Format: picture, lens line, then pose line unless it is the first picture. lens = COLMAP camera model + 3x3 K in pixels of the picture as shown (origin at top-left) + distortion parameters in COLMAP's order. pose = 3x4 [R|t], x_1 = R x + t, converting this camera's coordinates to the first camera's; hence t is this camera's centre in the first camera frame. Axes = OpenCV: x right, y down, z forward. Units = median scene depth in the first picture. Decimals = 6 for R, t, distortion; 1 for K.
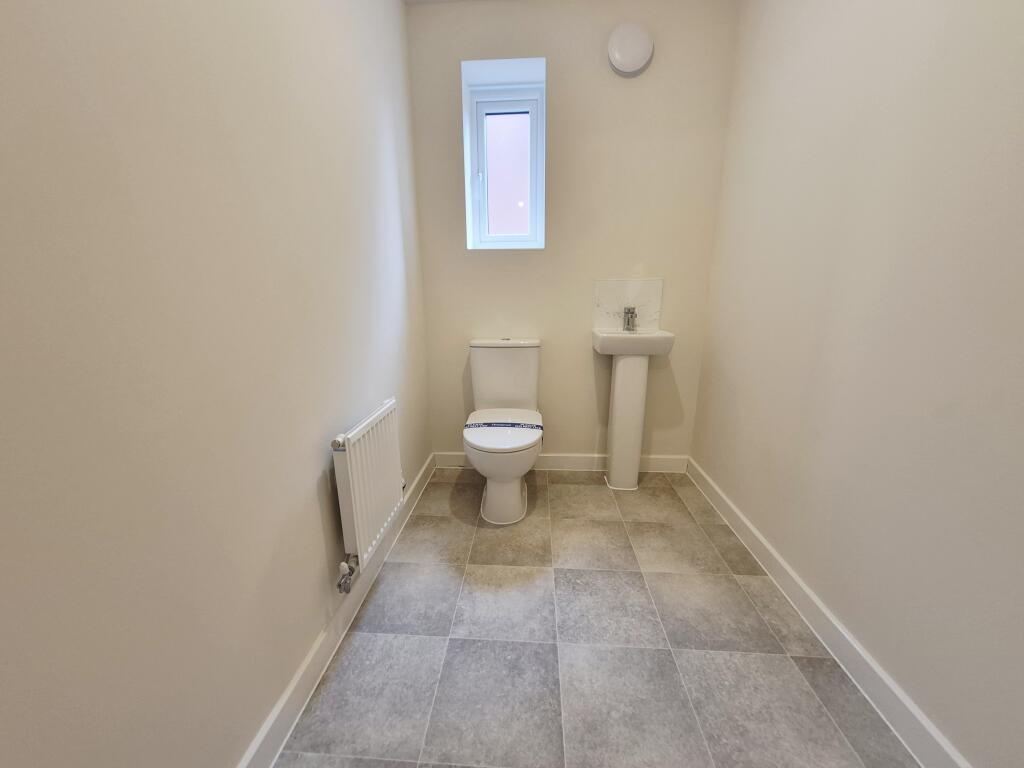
lens RADIAL K [[407.7, 0, 509.0], [0, 407.7, 384.5], [0, 0, 1]] dist [0.000829, -0.000115]
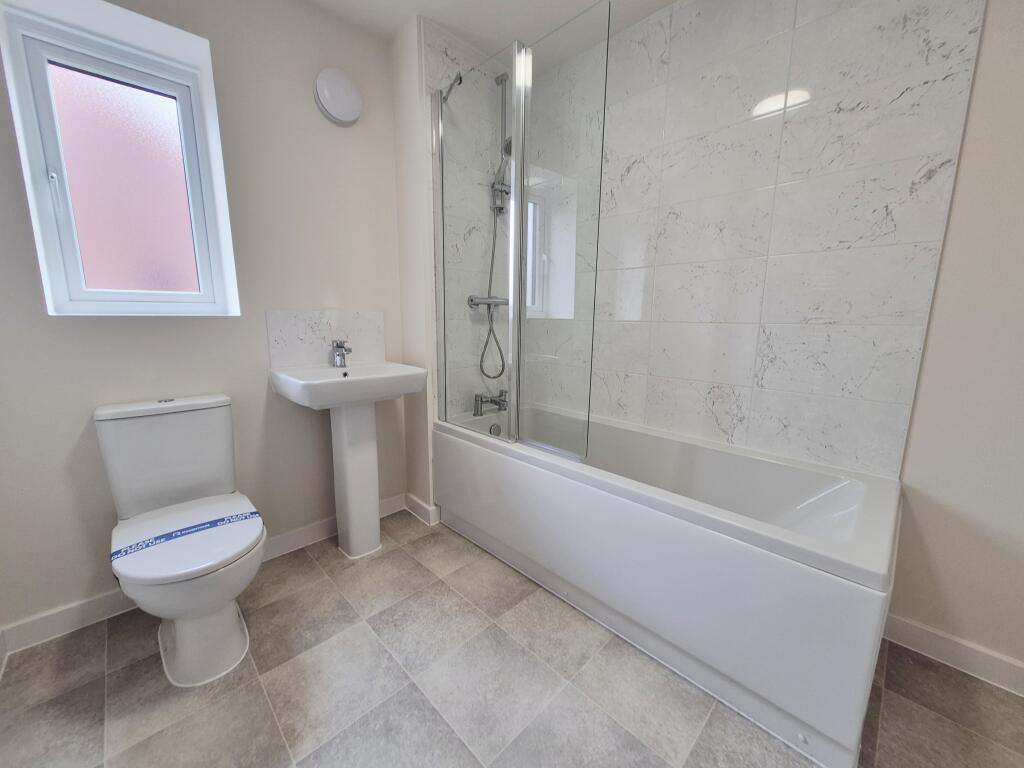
lens RADIAL K [[407.7, 0, 512.5], [0, 407.7, 386.0], [0, 0, 1]] dist [0.000829, -0.000115]
pose [[0.656405, -0.123878, 0.744168, -0.345057], [0.169555, 0.985414, 0.014478, -0.044804], [-0.735108, 0.116674, 0.667835, 0.063433]]
